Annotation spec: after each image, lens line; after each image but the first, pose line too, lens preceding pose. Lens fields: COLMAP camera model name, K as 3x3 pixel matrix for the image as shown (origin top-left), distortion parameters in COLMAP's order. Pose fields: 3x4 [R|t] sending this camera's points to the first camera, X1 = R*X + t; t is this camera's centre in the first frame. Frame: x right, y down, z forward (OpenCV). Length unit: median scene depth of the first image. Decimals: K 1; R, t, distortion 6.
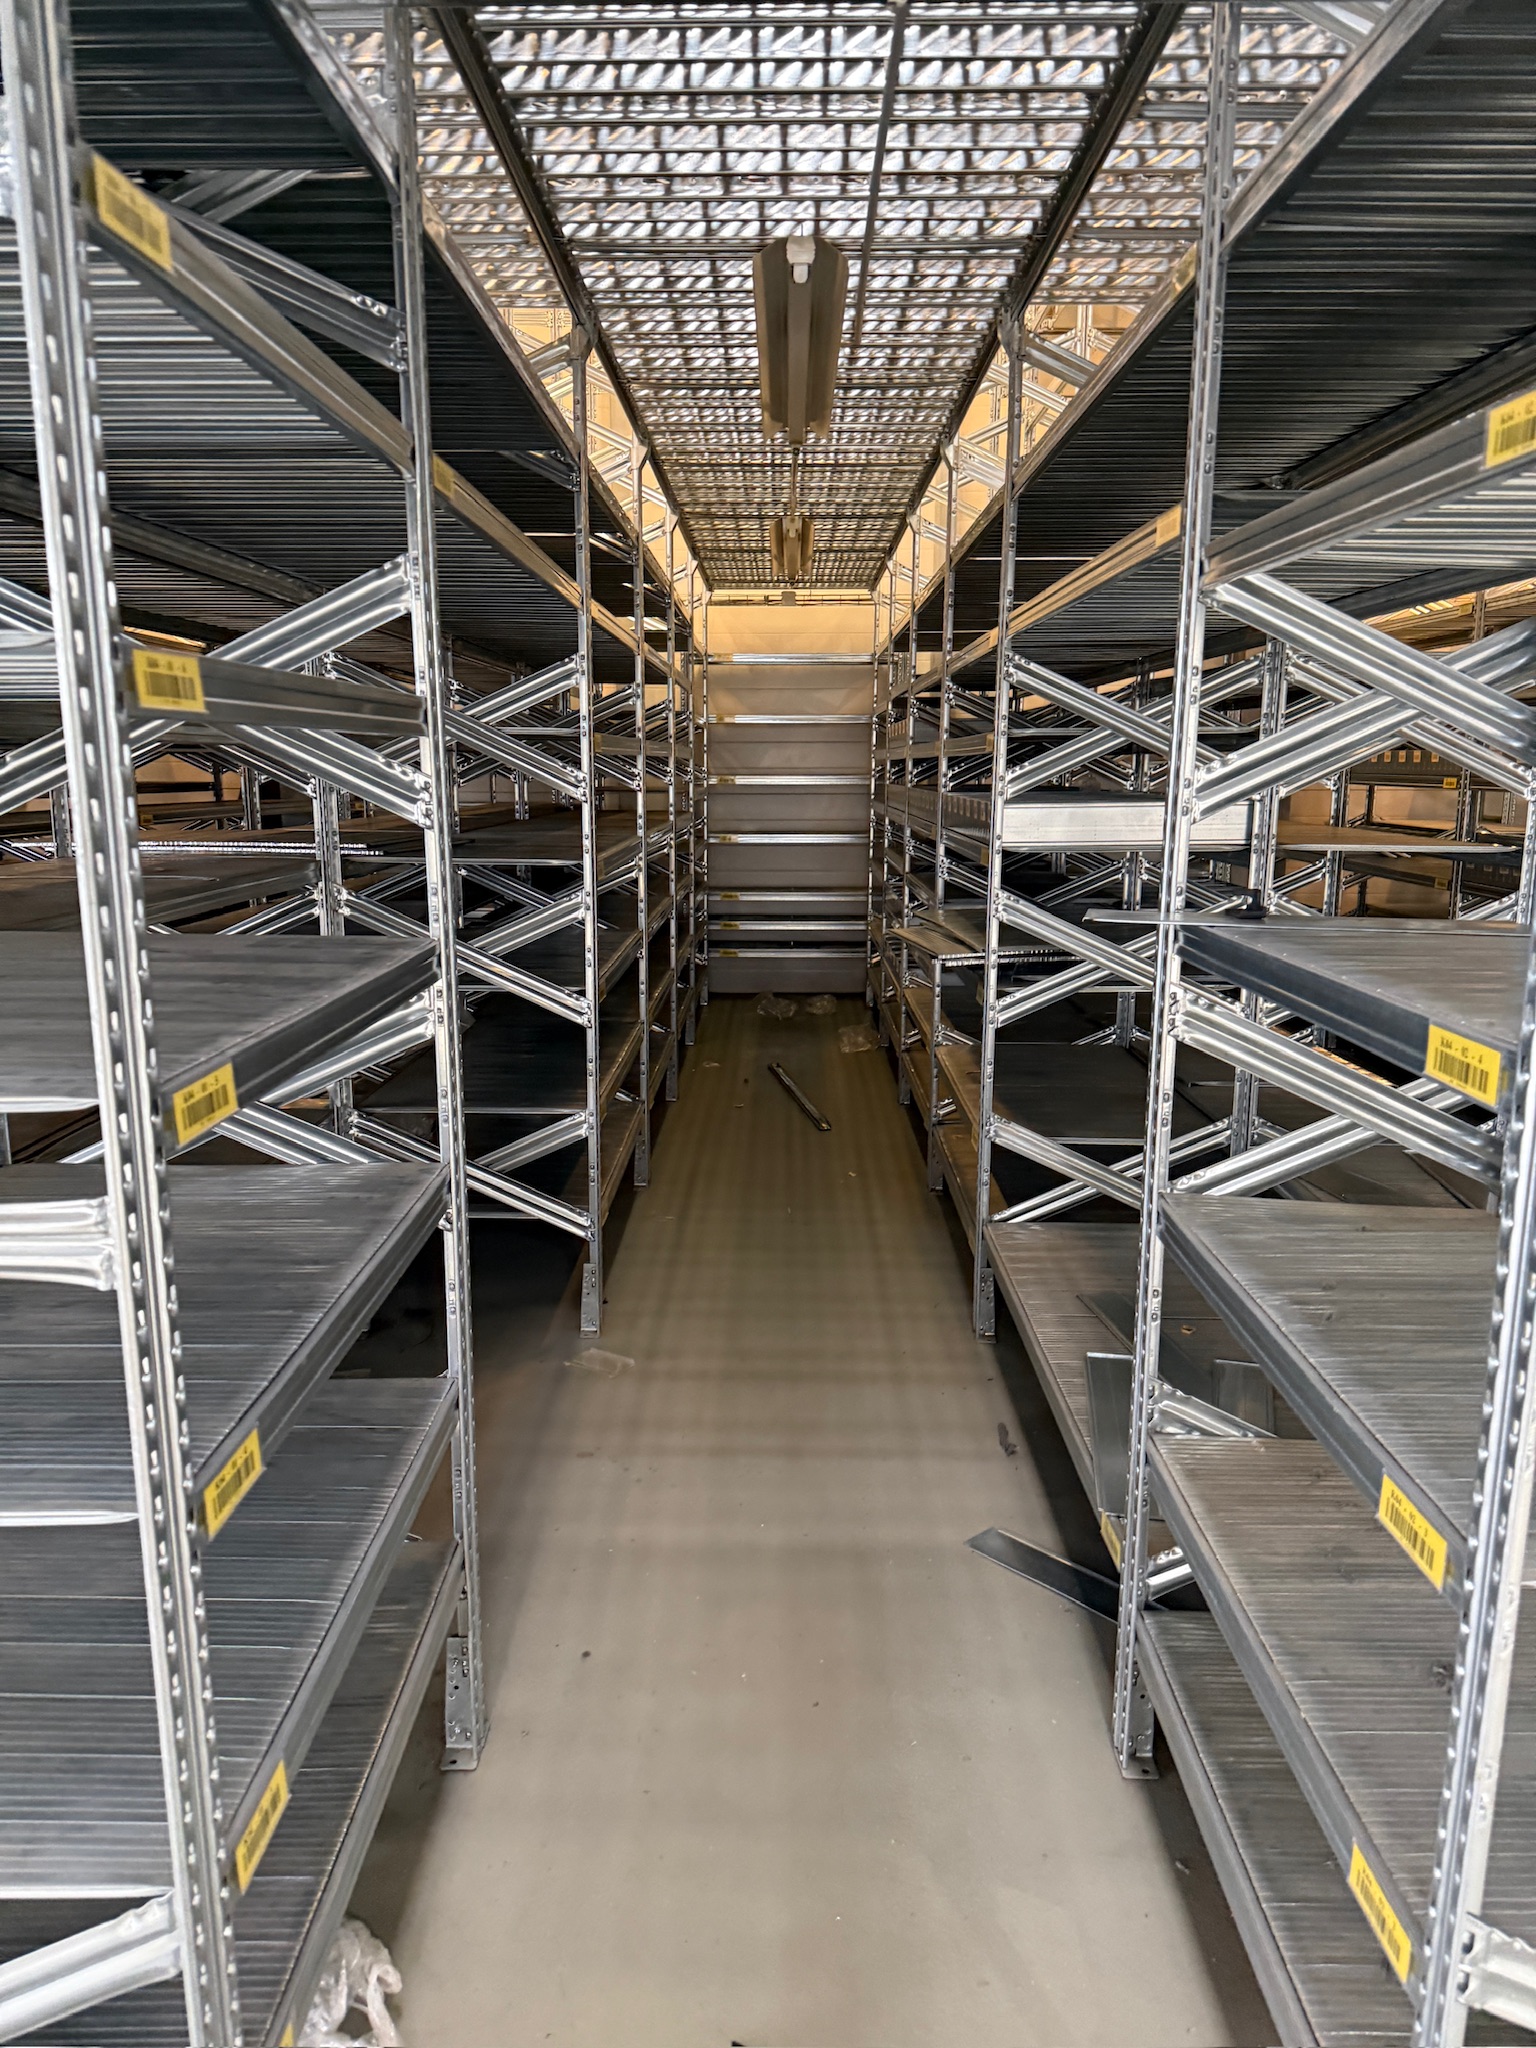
lens RADIAL K [[1408.5, 0, 744.4], [0, 1408.5, 1025.0], [0, 0, 1]] dist [0.062290, -0.118028]
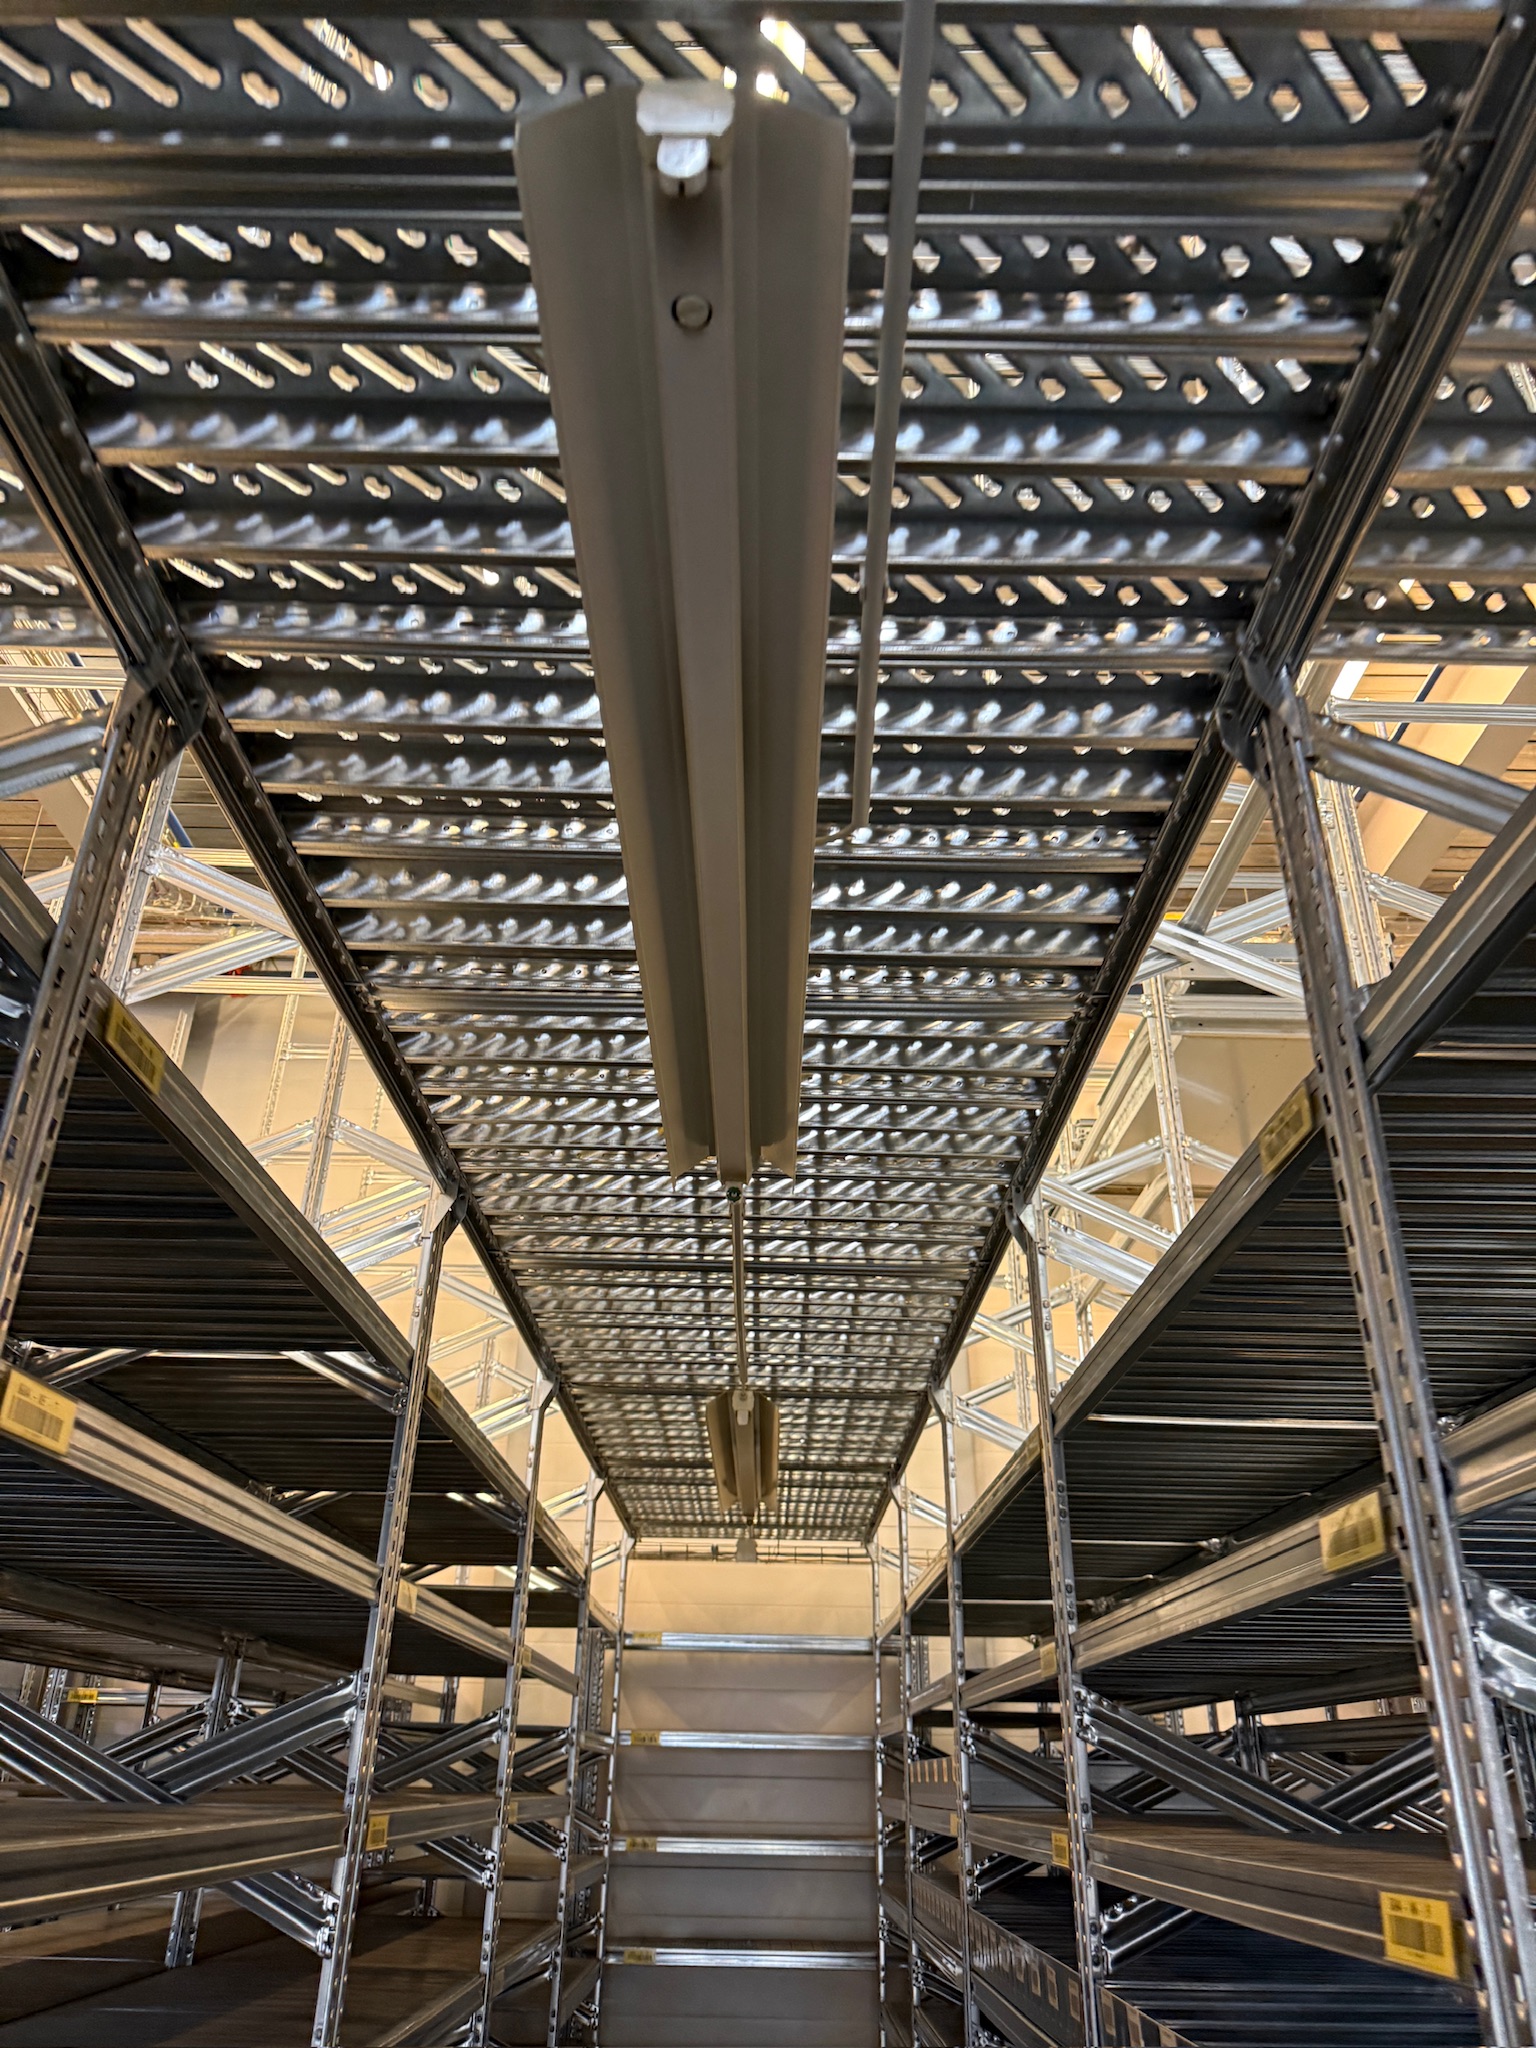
lens RADIAL K [[1408.5, 0, 744.4], [0, 1408.5, 1025.0], [0, 0, 1]] dist [0.062290, -0.118028]
pose [[0.999713, 0.021970, 0.009565, 0.020766], [-0.011279, 0.783620, -0.621138, -0.084531], [-0.021142, 0.620852, 0.783643, 0.346601]]
